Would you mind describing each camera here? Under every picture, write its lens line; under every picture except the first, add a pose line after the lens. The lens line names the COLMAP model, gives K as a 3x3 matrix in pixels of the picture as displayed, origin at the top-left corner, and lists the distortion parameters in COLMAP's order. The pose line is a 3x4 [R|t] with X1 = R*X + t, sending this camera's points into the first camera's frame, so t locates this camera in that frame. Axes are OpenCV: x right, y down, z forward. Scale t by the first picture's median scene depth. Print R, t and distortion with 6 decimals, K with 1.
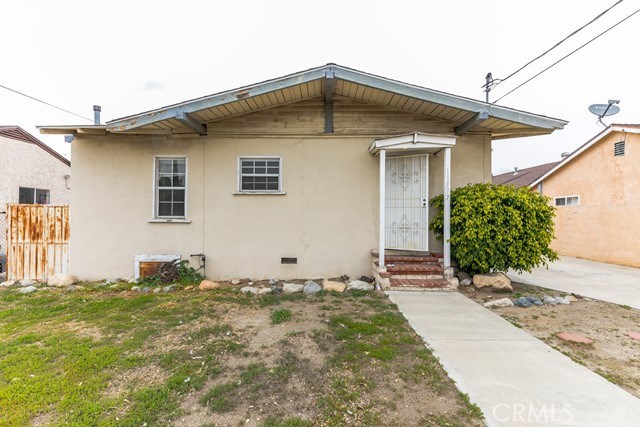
lens RADIAL K [[284.9, 0, 320.0], [0, 284.9, 212.9], [0, 0, 1]] dist [0.001961, -0.000283]
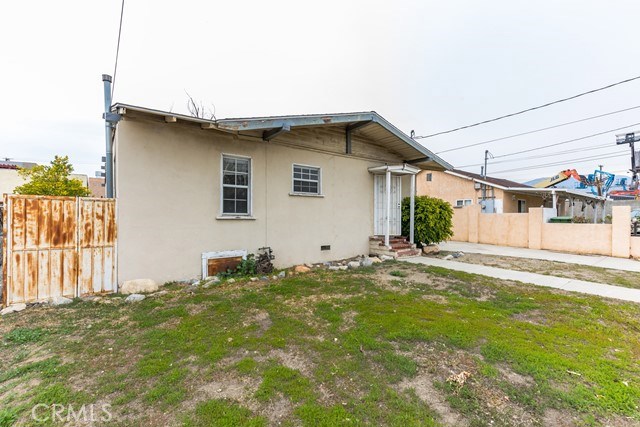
lens RADIAL K [[284.9, 0, 322.9], [0, 284.9, 214.8], [0, 0, 1]] dist [0.001961, -0.000283]
pose [[0.787737, 0.001755, 0.616009, -0.914829], [-0.008007, 0.999941, 0.007390, 0.006808], [-0.615960, -0.010754, 0.787704, -0.015203]]
